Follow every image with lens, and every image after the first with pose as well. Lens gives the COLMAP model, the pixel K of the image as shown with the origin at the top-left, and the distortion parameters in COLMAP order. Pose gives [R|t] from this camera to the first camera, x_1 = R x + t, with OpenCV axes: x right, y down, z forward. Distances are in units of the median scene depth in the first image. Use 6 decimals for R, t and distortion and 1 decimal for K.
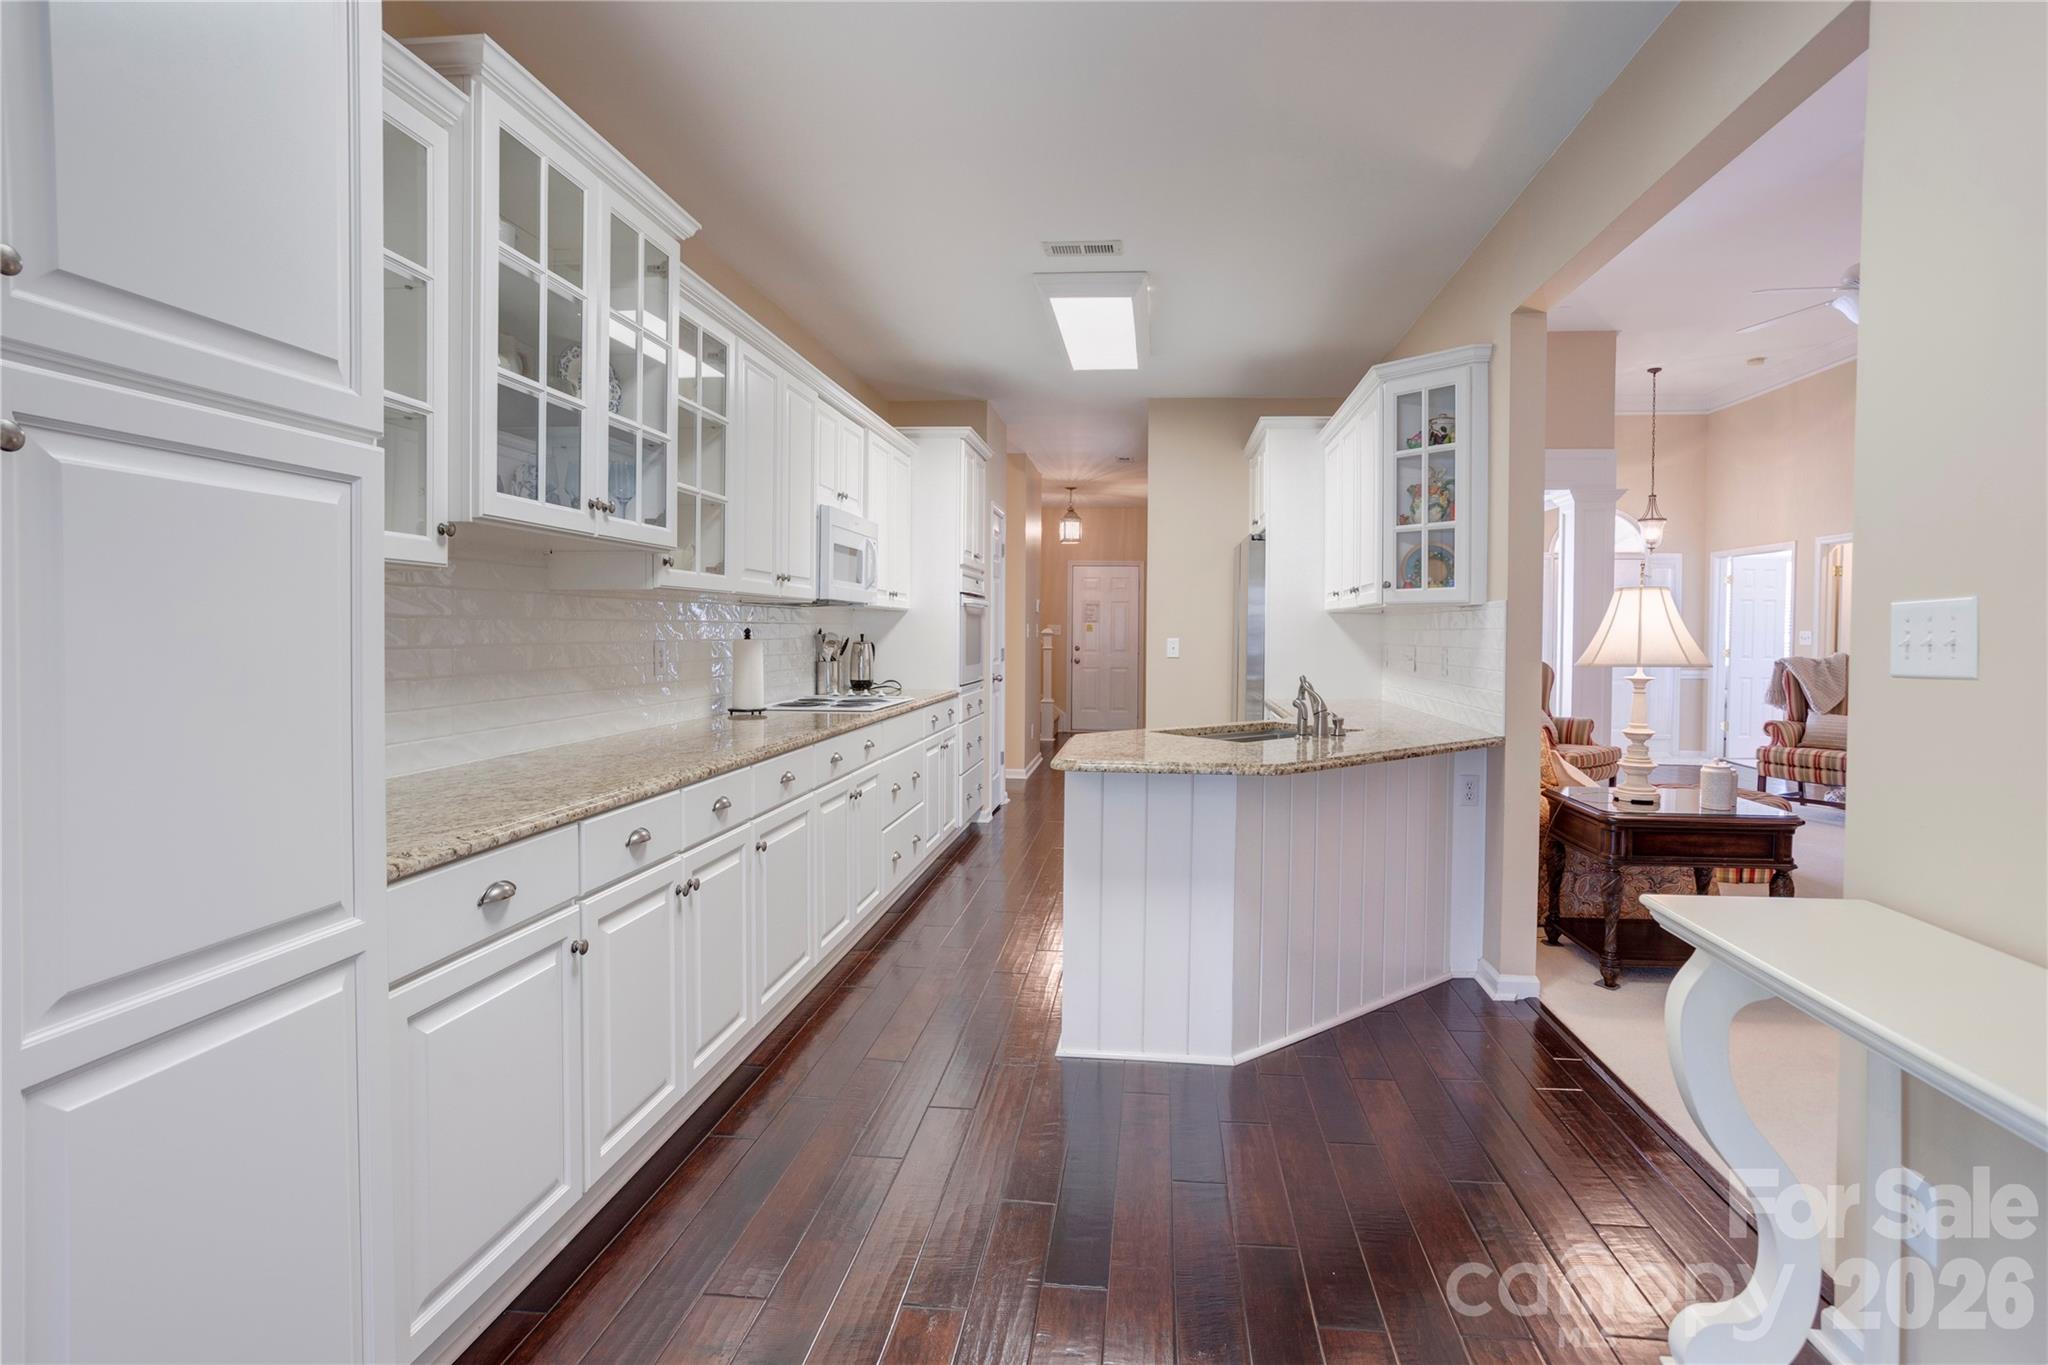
lens RADIAL K [[994.5, 0, 1033.2], [0, 994.5, 650.8], [0, 0, 1]] dist [-0.023751, 0.003935]
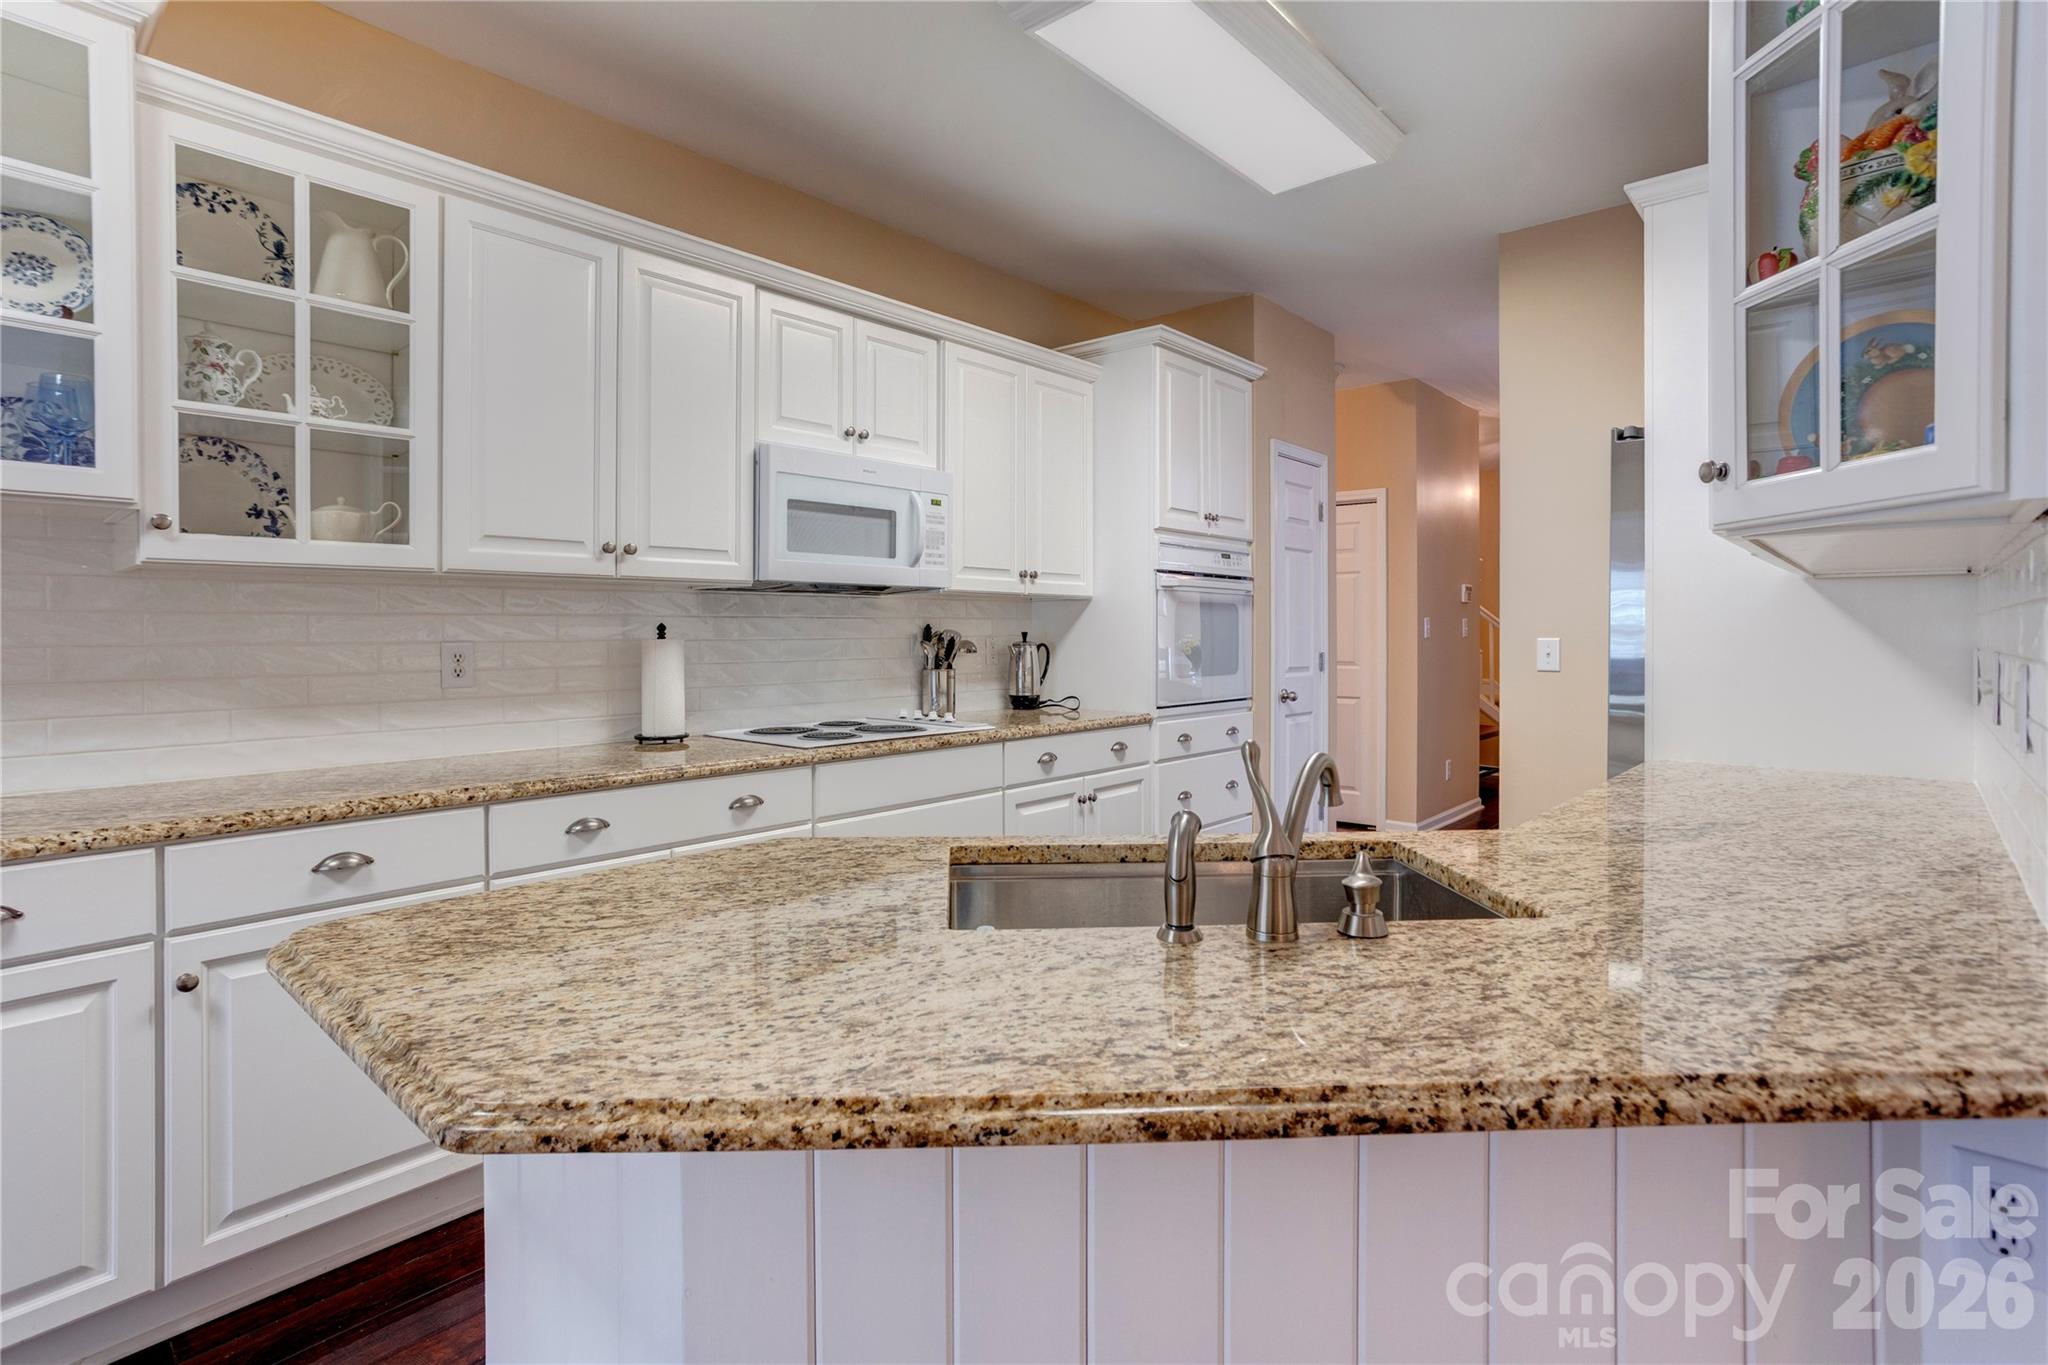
lens RADIAL K [[994.5, 0, 990.8], [0, 994.5, 632.2], [0, 0, 1]] dist [-0.023751, 0.003935]
pose [[0.826064, -0.005636, -0.563548, 0.238858], [-0.006494, 0.999788, -0.019518, -0.002661], [0.563539, 0.019783, 0.825853, 0.411656]]
